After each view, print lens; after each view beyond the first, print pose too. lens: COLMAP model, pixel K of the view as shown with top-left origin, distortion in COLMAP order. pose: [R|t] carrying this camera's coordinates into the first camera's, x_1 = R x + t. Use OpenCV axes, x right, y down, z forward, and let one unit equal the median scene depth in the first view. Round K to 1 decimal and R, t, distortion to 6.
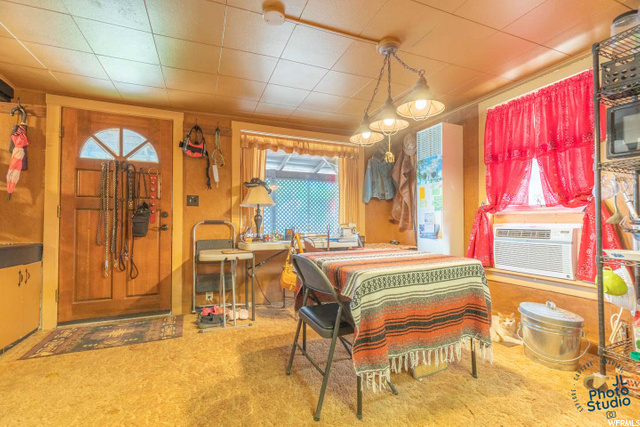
lens RADIAL K [[291.0, 0, 322.1], [0, 291.0, 215.7], [0, 0, 1]] dist [0.004805, -0.000521]
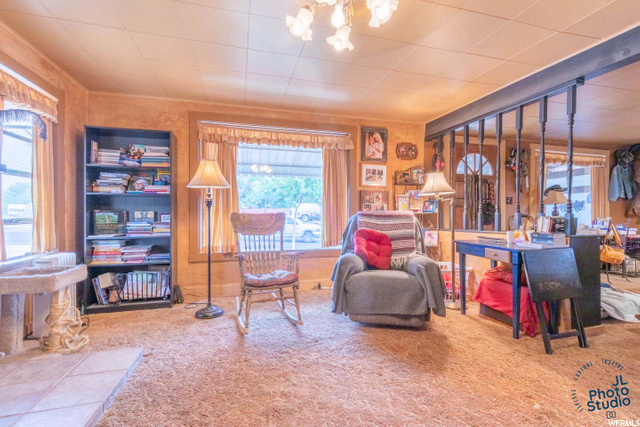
lens RADIAL K [[291.0, 0, 321.2], [0, 291.0, 217.5], [0, 0, 1]] dist [0.004805, -0.000521]
pose [[0.991610, 0.004198, -0.129195, -1.234621], [-0.001317, 0.999749, 0.022379, 0.000449], [0.129256, -0.022021, 0.991367, -0.576479]]
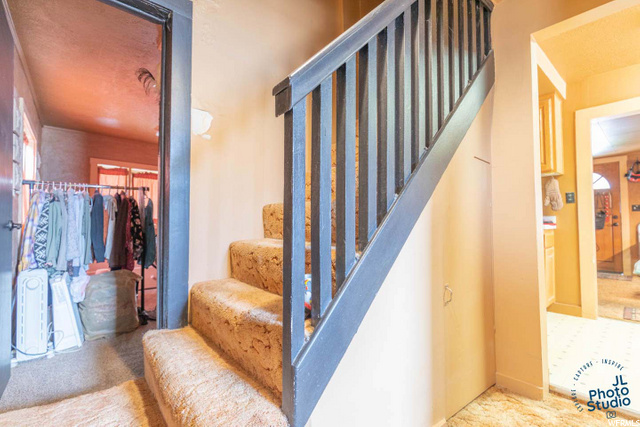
lens RADIAL K [[291.0, 0, 320.8], [0, 291.0, 215.0], [0, 0, 1]] dist [0.004805, -0.000521]
pose [[0.296920, -0.030586, -0.954412, 0.600115], [0.018655, 0.999482, -0.026227, -0.002940], [0.954720, -0.010017, 0.297337, -1.193280]]
